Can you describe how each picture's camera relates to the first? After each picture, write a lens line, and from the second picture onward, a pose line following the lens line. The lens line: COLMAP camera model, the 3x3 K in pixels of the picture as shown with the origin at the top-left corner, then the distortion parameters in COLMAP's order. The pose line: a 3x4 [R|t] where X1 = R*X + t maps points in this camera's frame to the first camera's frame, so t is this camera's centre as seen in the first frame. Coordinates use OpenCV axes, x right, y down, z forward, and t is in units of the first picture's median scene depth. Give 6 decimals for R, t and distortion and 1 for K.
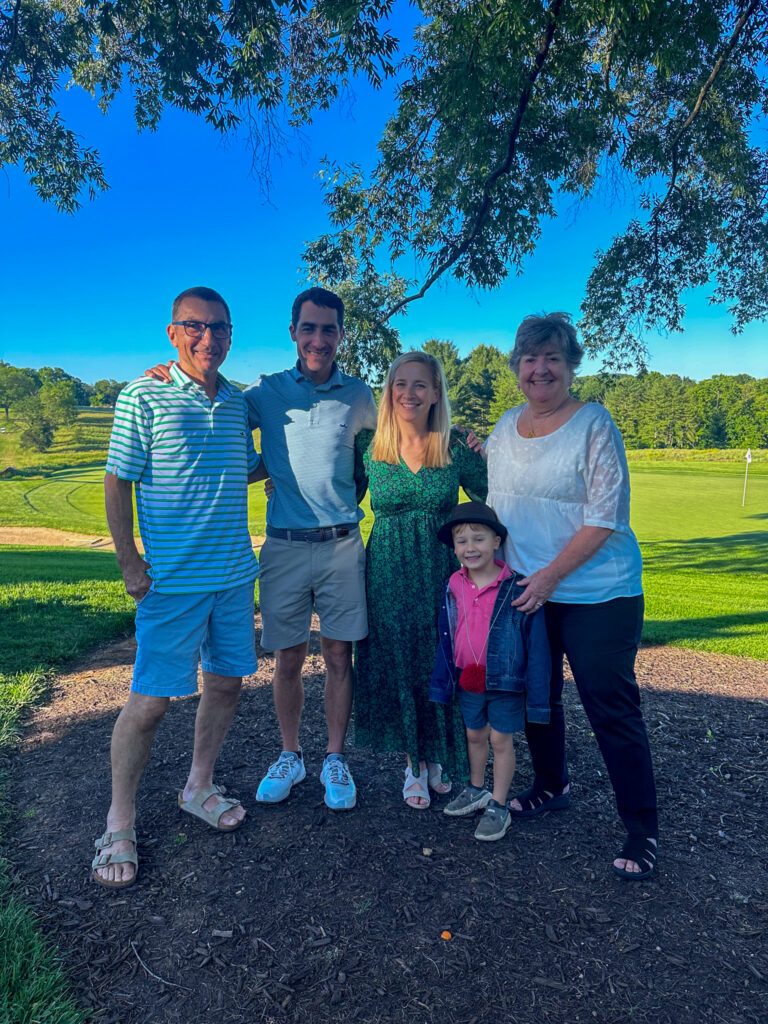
lens RADIAL K [[763.5, 0, 382.0], [0, 763.5, 503.1], [0, 0, 1]] dist [0.049126, -0.046822]
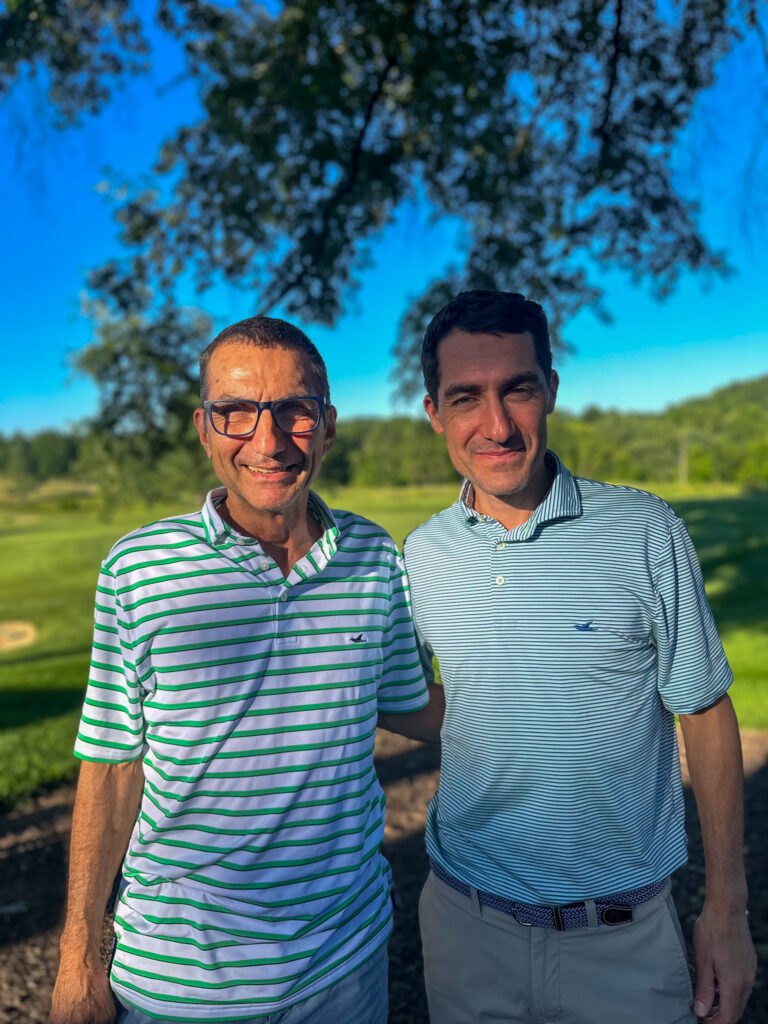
lens RADIAL K [[763.5, 0, 383.2], [0, 763.5, 492.2], [0, 0, 1]] dist [0.049126, -0.046822]
pose [[0.949182, -0.048995, 0.310892, -0.059809], [0.069883, 0.995959, -0.056402, -0.034629], [-0.306872, 0.075262, 0.948770, 0.141518]]
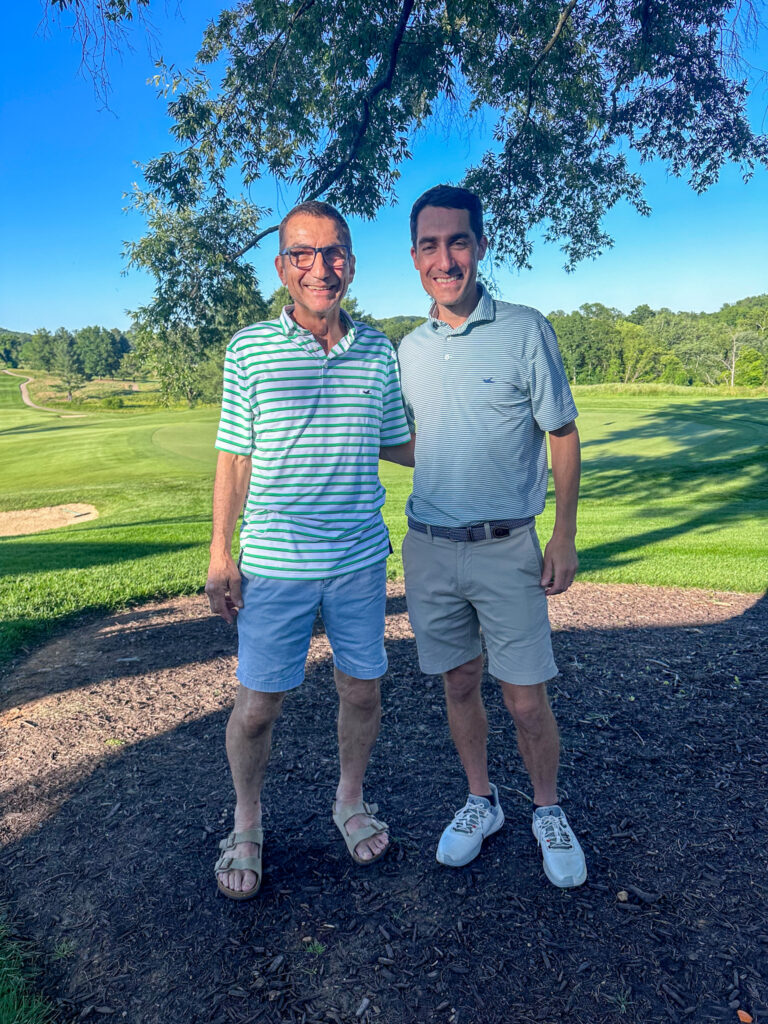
lens RADIAL K [[763.5, 0, 384.9], [0, 763.5, 505.0], [0, 0, 1]] dist [0.049126, -0.046822]
pose [[0.964653, -0.074844, 0.252671, -0.077140], [0.055709, 0.995069, 0.082067, -0.008184], [-0.257567, -0.065090, 0.964066, 0.058836]]
